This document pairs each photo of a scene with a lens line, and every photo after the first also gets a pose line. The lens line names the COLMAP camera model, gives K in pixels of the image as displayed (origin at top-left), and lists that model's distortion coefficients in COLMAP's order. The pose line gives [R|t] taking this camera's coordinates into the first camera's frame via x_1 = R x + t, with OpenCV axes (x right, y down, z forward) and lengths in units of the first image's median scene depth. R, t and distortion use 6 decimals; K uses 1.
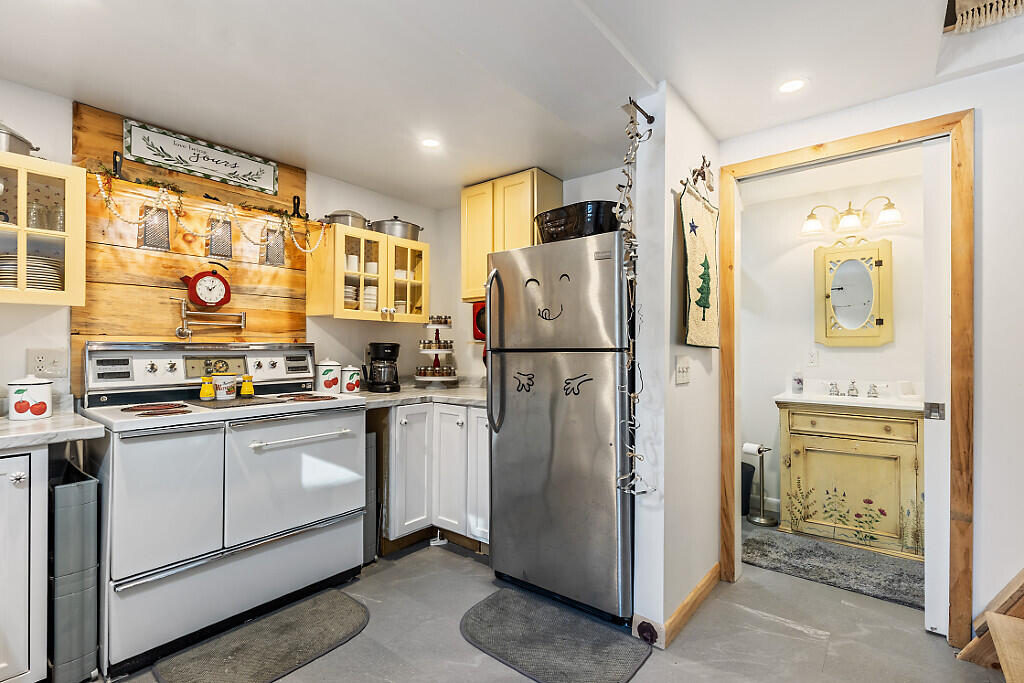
lens RADIAL K [[469.7, 0, 508.2], [0, 469.7, 343.5], [0, 0, 1]] dist [-0.002850, -0.000626]
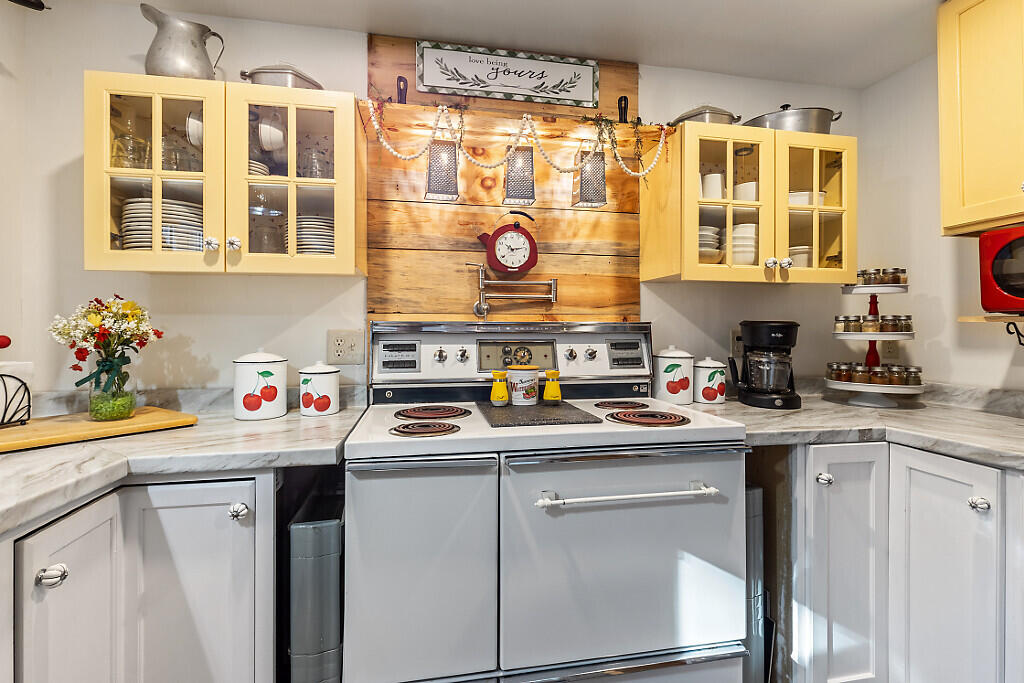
lens RADIAL K [[469.0, 0, 508.9], [0, 469.0, 324.9], [0, 0, 1]] dist [-0.000603, -0.000332]
pose [[0.762349, -0.007091, -0.647127, -0.160027], [0.005207, 0.999975, -0.004823, 0.005531], [0.647145, 0.000307, 0.762367, 0.420095]]
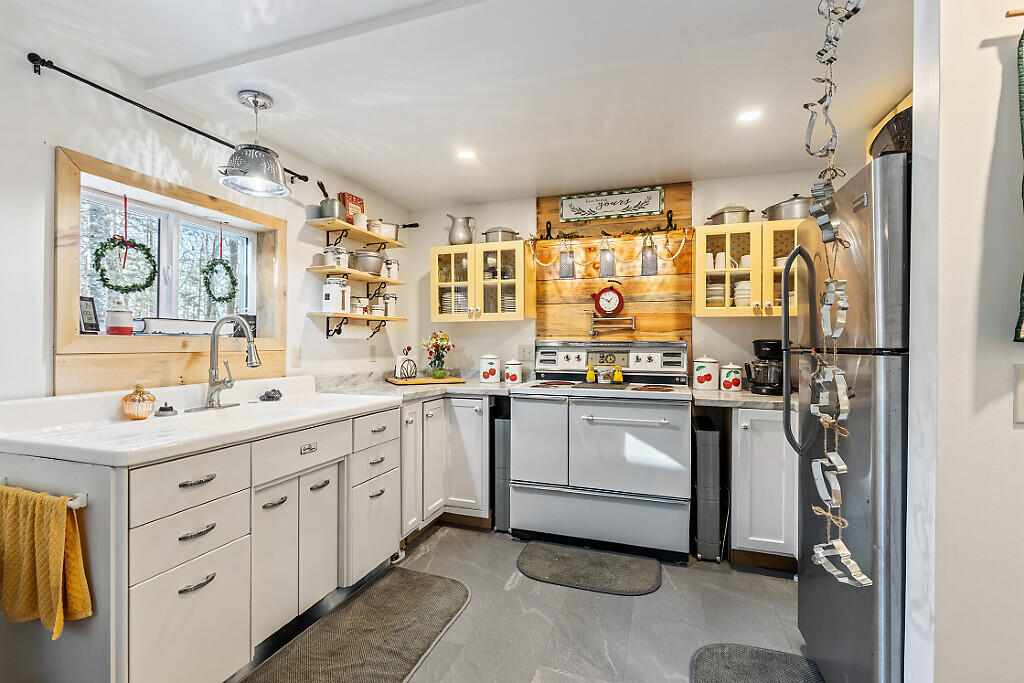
lens RADIAL K [[469.7, 0, 508.2], [0, 469.7, 343.5], [0, 0, 1]] dist [-0.002850, -0.000626]
pose [[0.341627, 0.001994, -0.939834, 0.501369], [0.004219, 0.999984, 0.003655, -0.000287], [0.939826, -0.005213, 0.341613, 0.258290]]
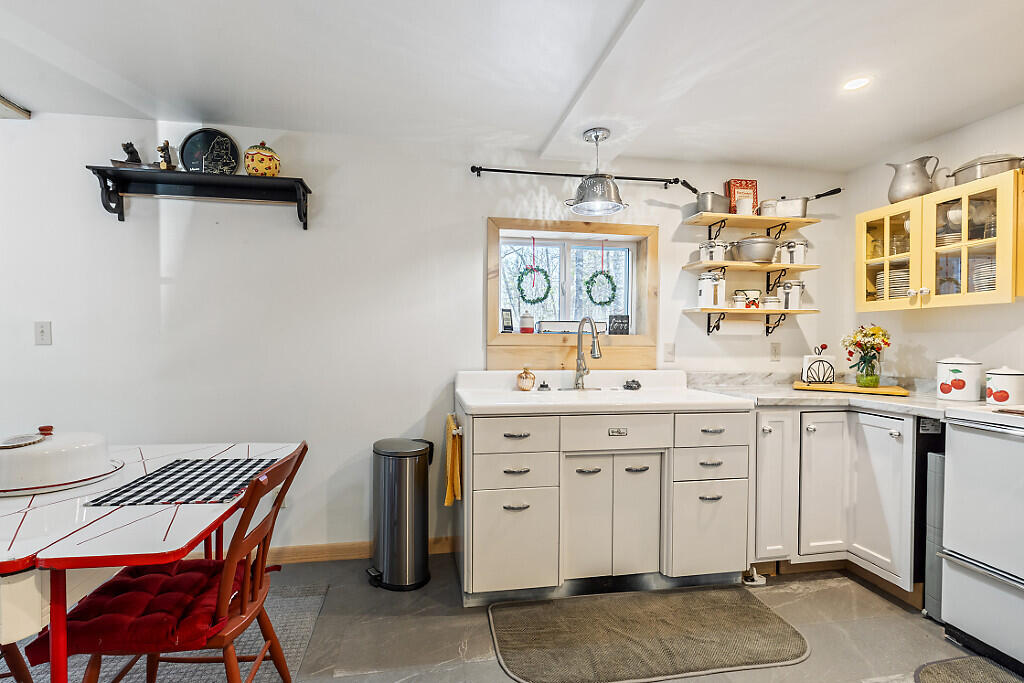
lens RADIAL K [[474.3, 0, 495.5], [0, 474.3, 352.7], [0, 0, 1]] dist [0.000350, 0.000085]
pose [[-0.665331, 0.017330, -0.746348, 0.469714], [-0.000035, 0.999730, 0.023245, 0.006001], [0.746549, 0.015491, -0.665150, 0.610080]]
